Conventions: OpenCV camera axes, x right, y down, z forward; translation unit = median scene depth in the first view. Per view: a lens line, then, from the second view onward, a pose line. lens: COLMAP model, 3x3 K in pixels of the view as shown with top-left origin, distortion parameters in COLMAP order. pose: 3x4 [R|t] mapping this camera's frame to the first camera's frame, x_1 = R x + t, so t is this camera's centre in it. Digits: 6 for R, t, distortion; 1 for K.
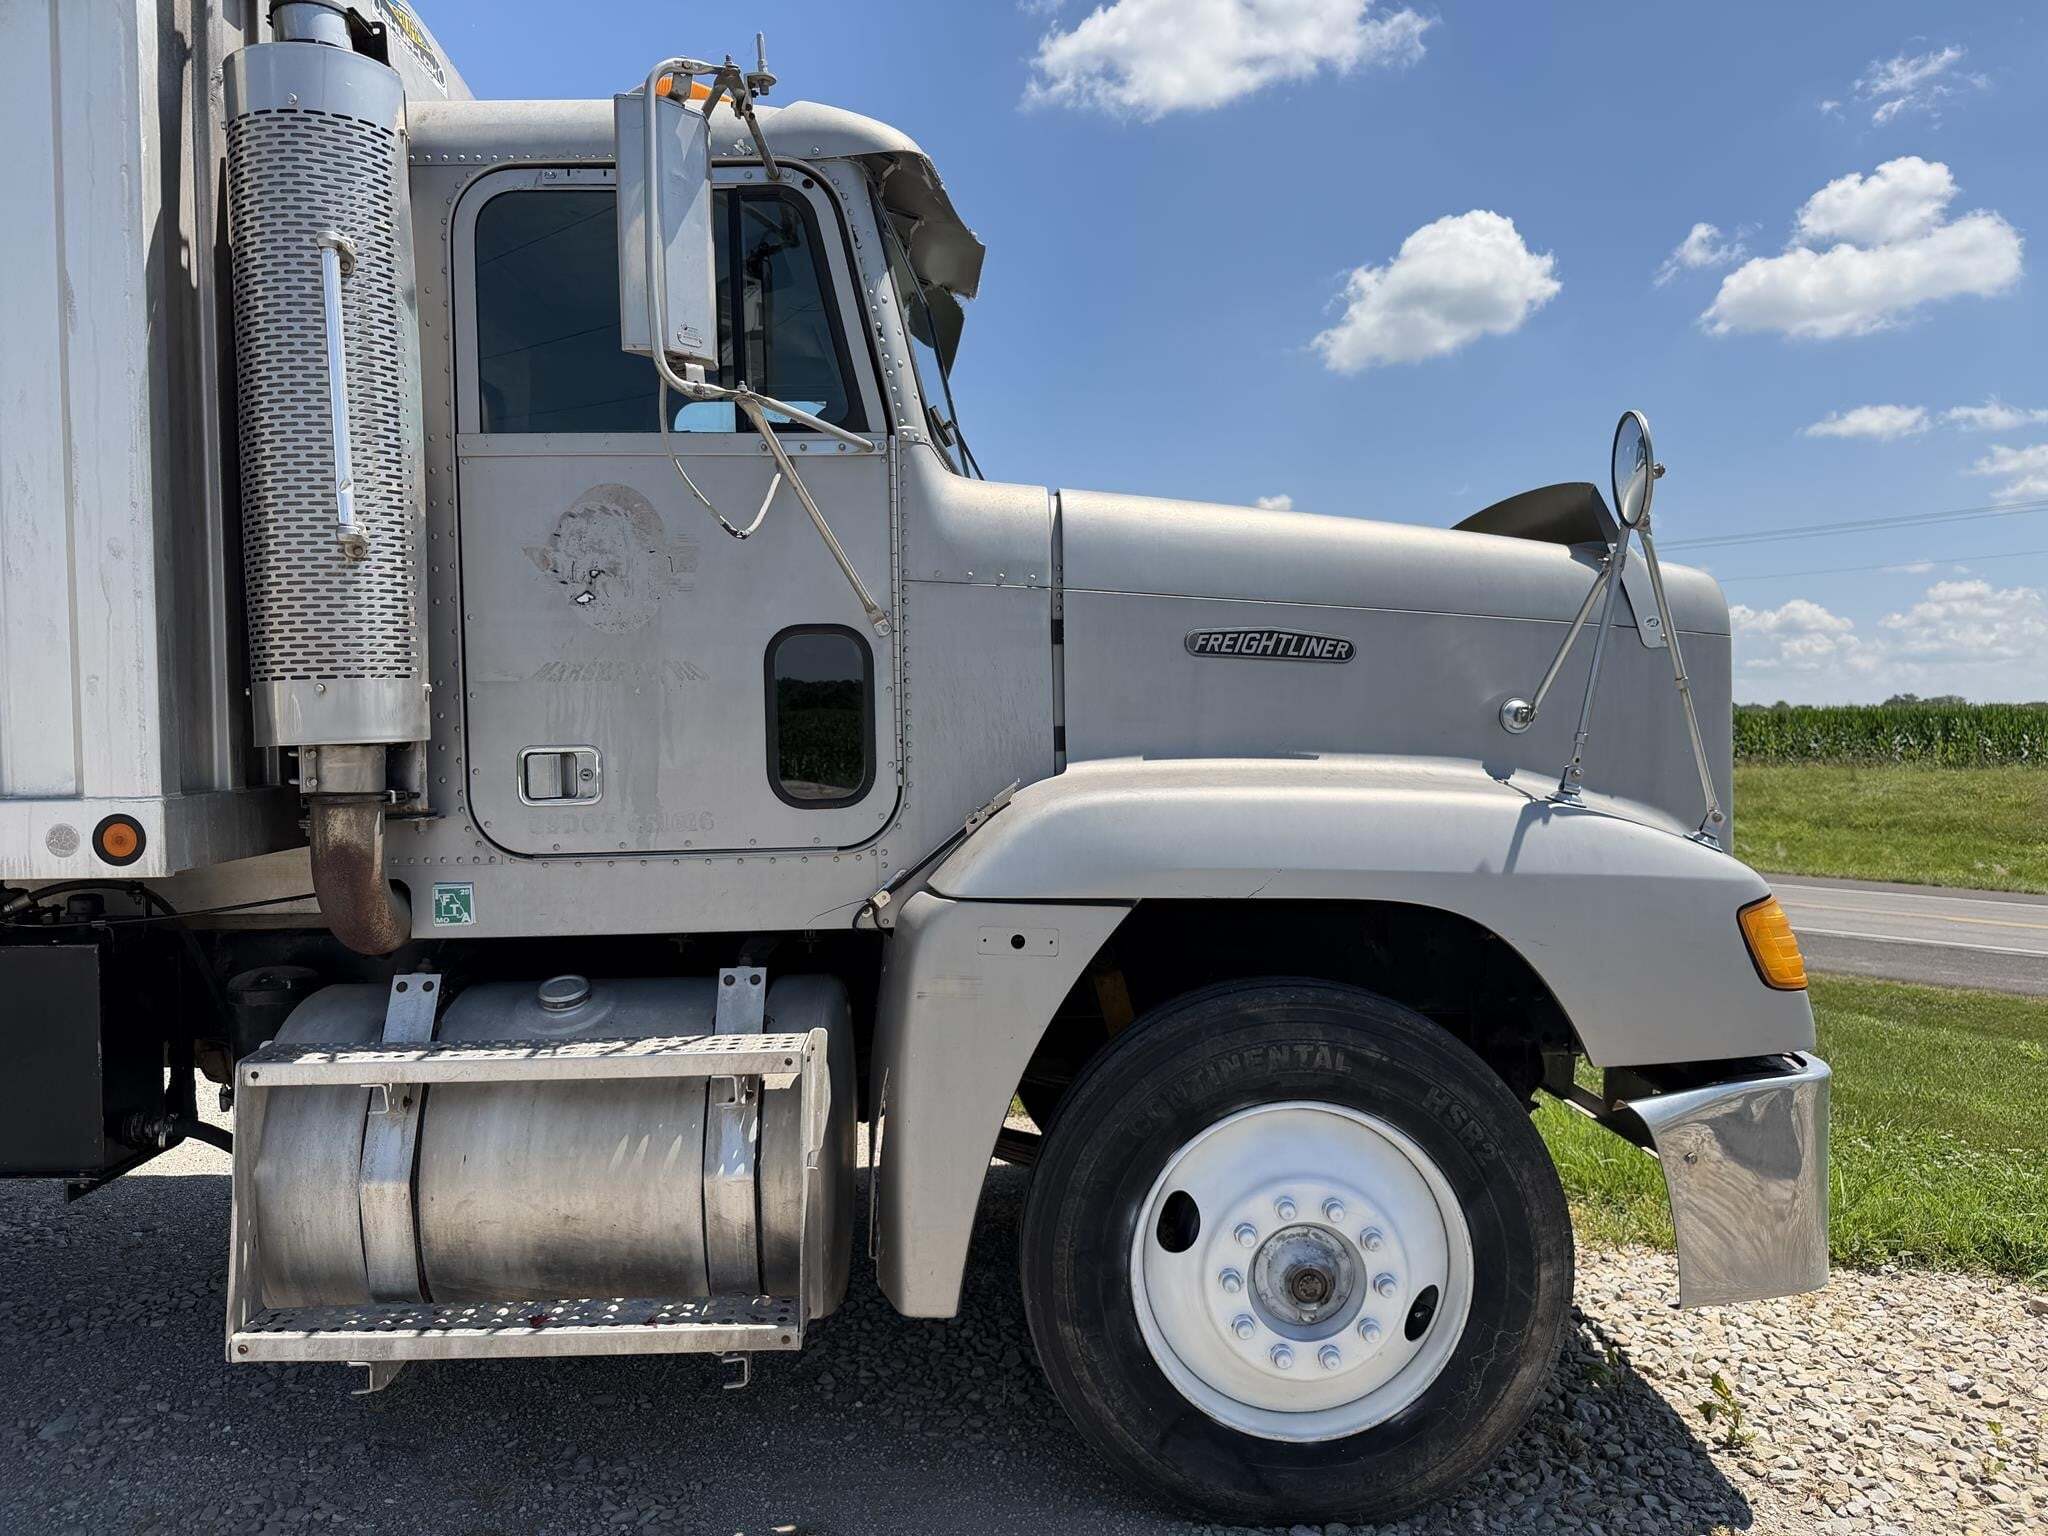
lens RADIAL K [[1456.4, 0, 1029.9], [0, 1456.4, 766.1], [0, 0, 1]] dist [0.114719, -0.180770]
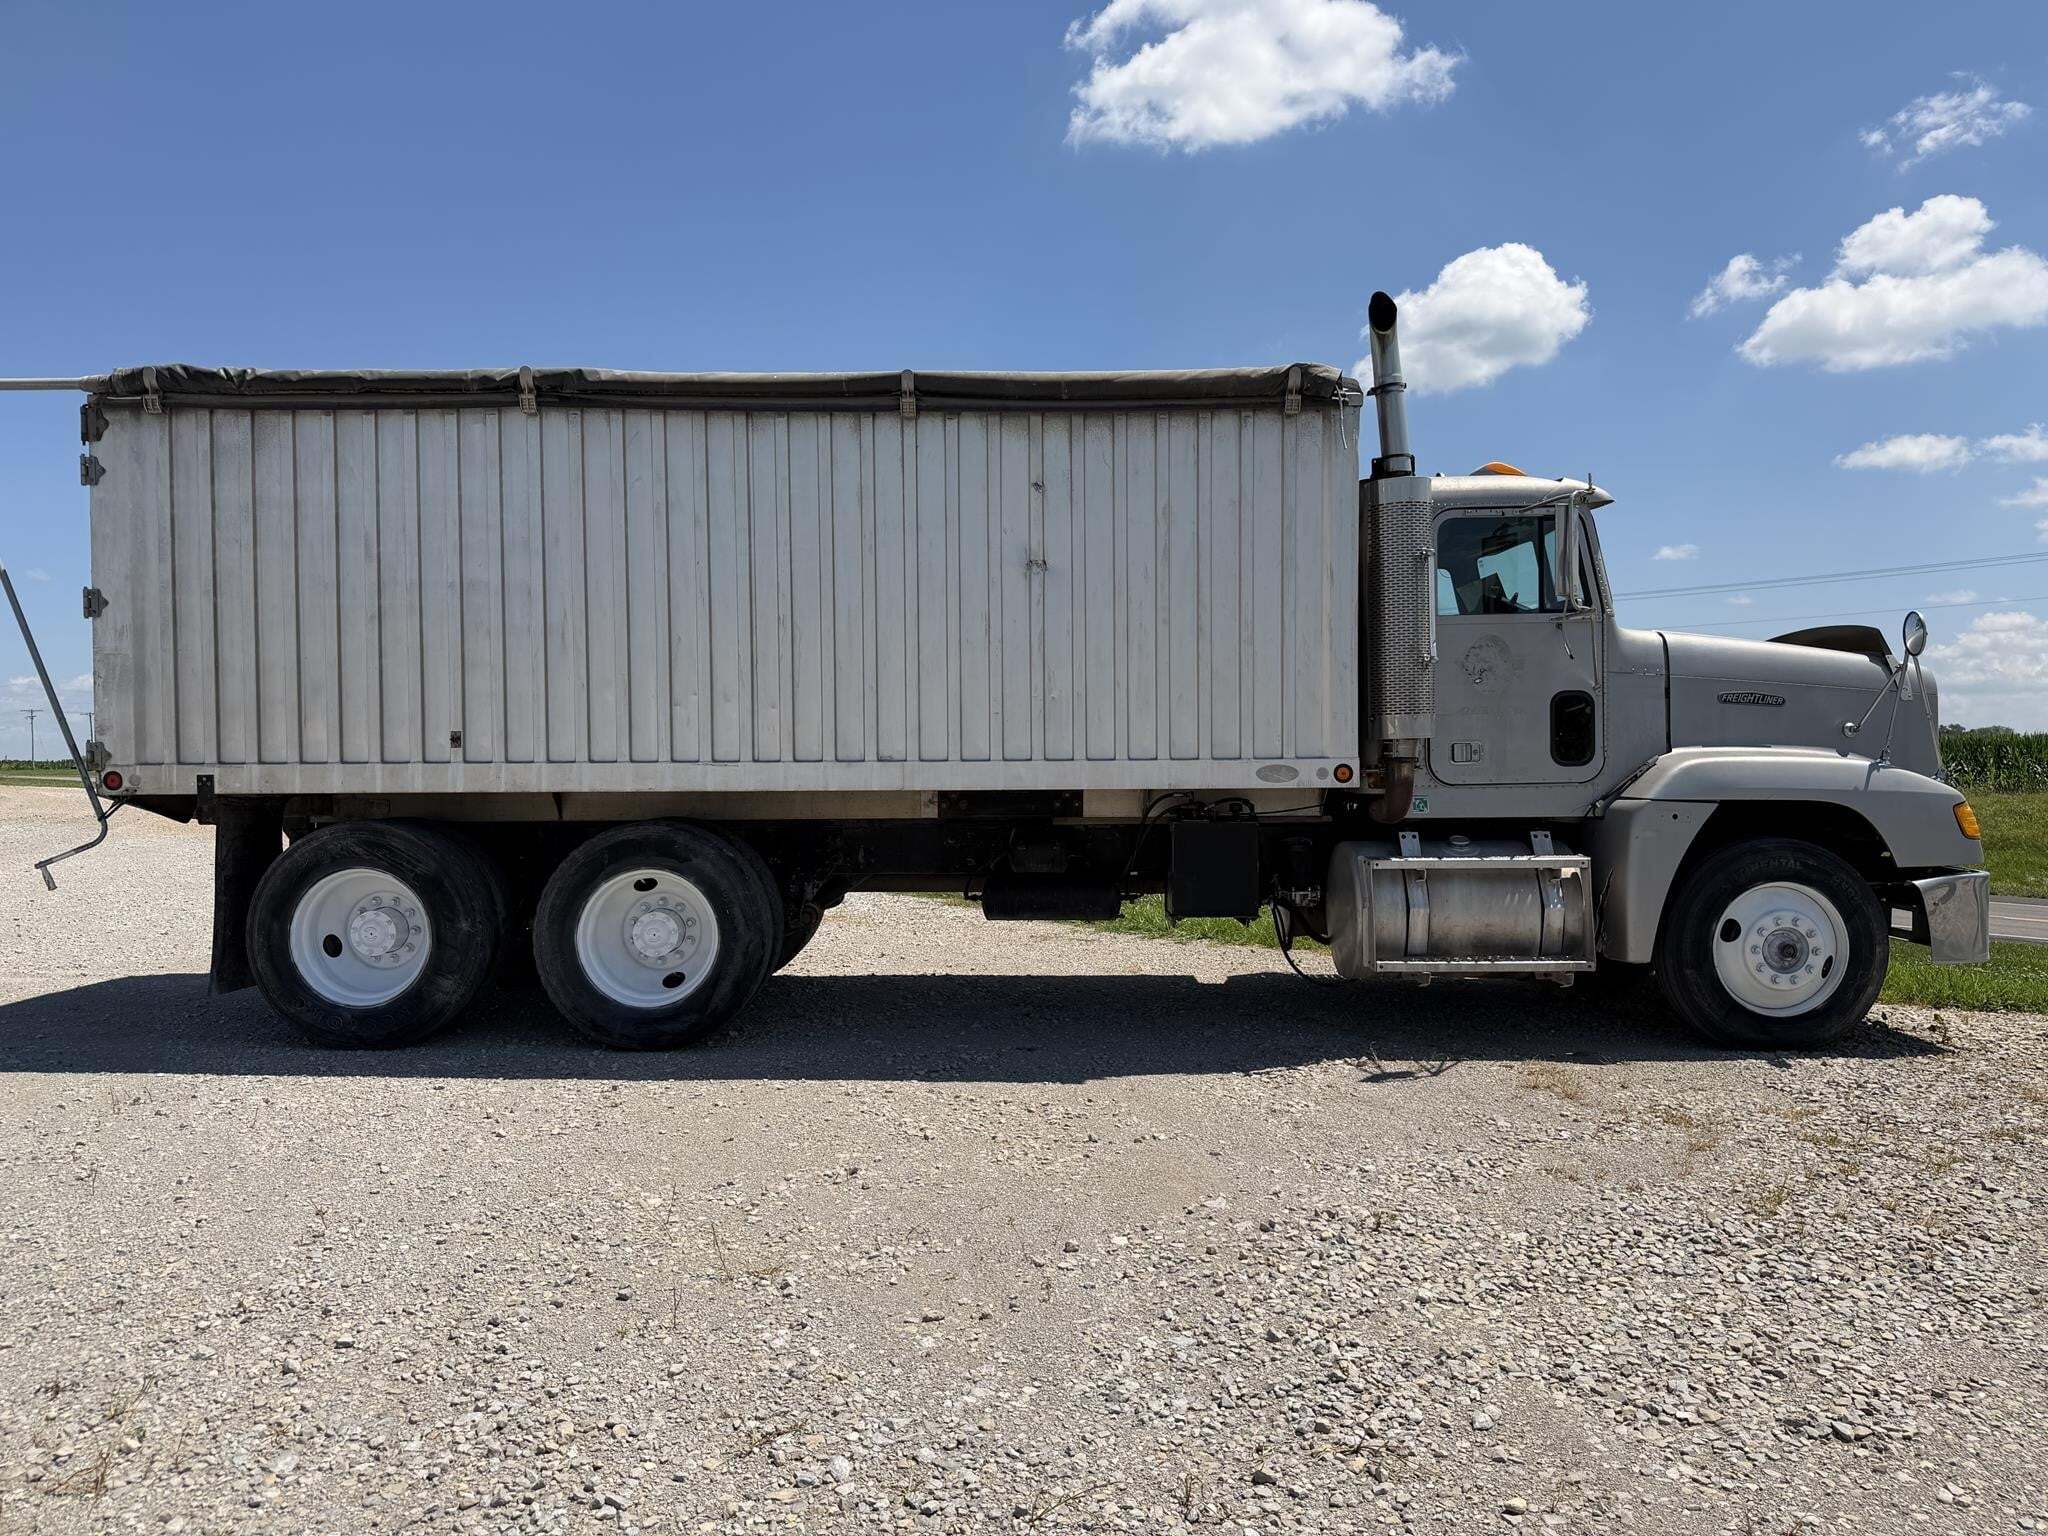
lens RADIAL K [[1424.3, 0, 1024.0], [0, 1424.3, 768.0], [0, 0, 1]] dist [0.008340, -0.051325]
pose [[0.998848, 0.003394, -0.047868, -0.986184], [-0.004195, 0.999853, -0.016630, 0.078810], [0.047804, 0.016812, 0.998715, -1.481201]]
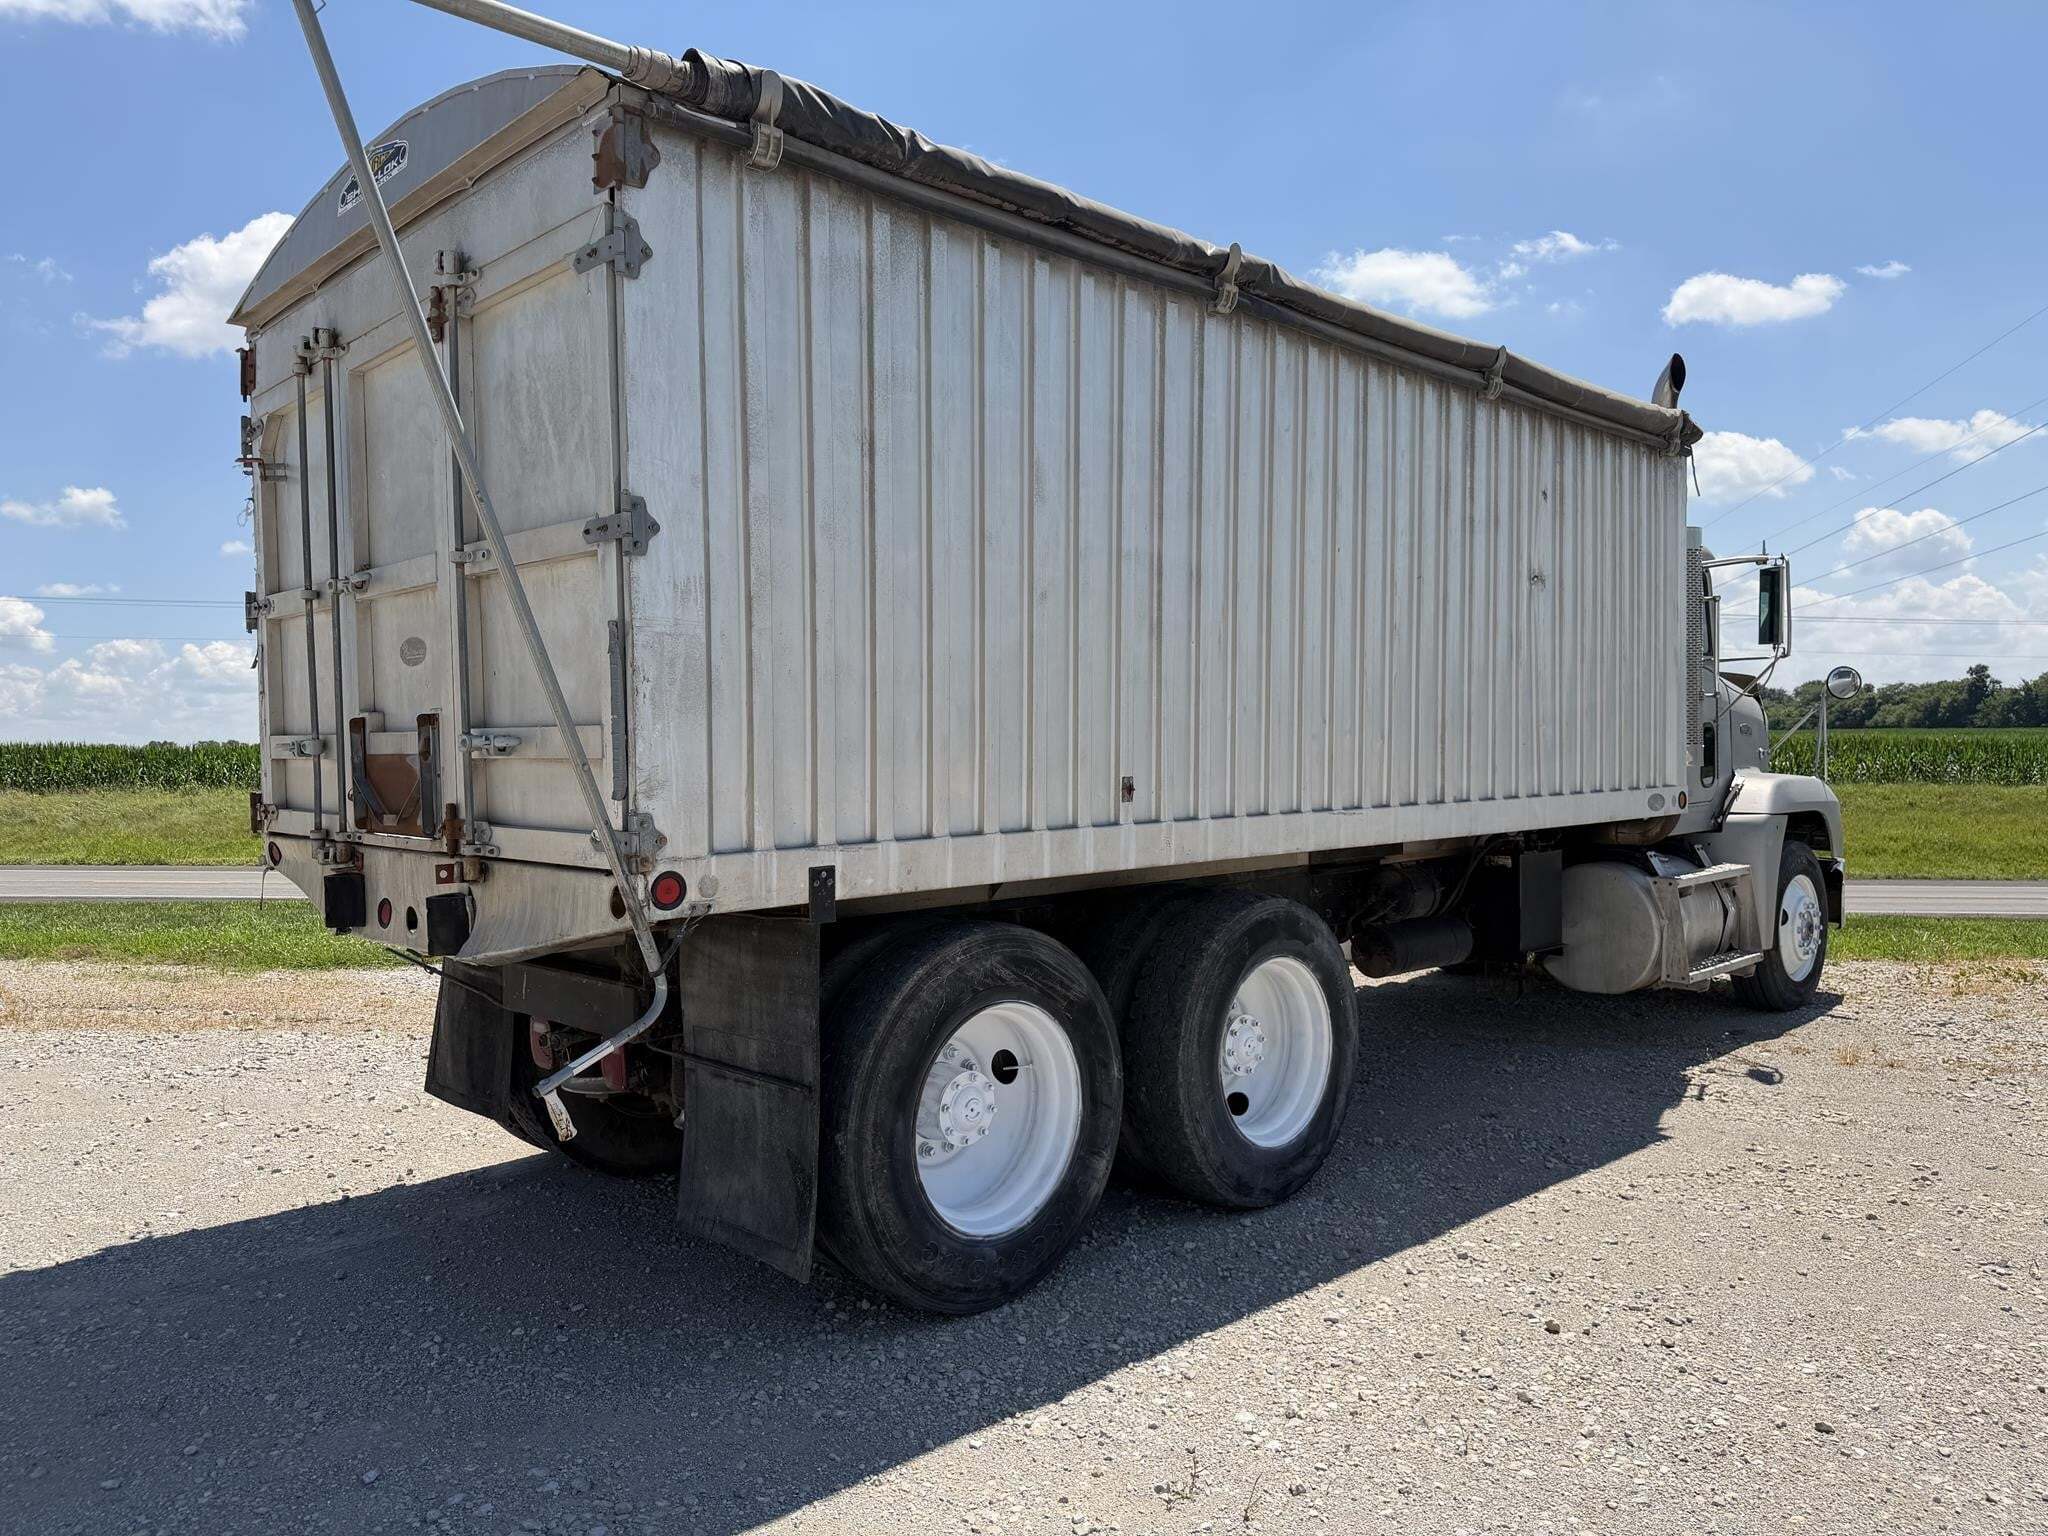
lens RADIAL K [[1469.7, 0, 1027.8], [0, 1469.7, 758.9], [0, 0, 1]] dist [0.075019, -0.112458]
pose [[0.766193, -0.007905, 0.642561, -3.204976], [0.021940, 0.999663, -0.013863, -0.018971], [-0.642235, 0.024719, 0.766109, -0.296106]]
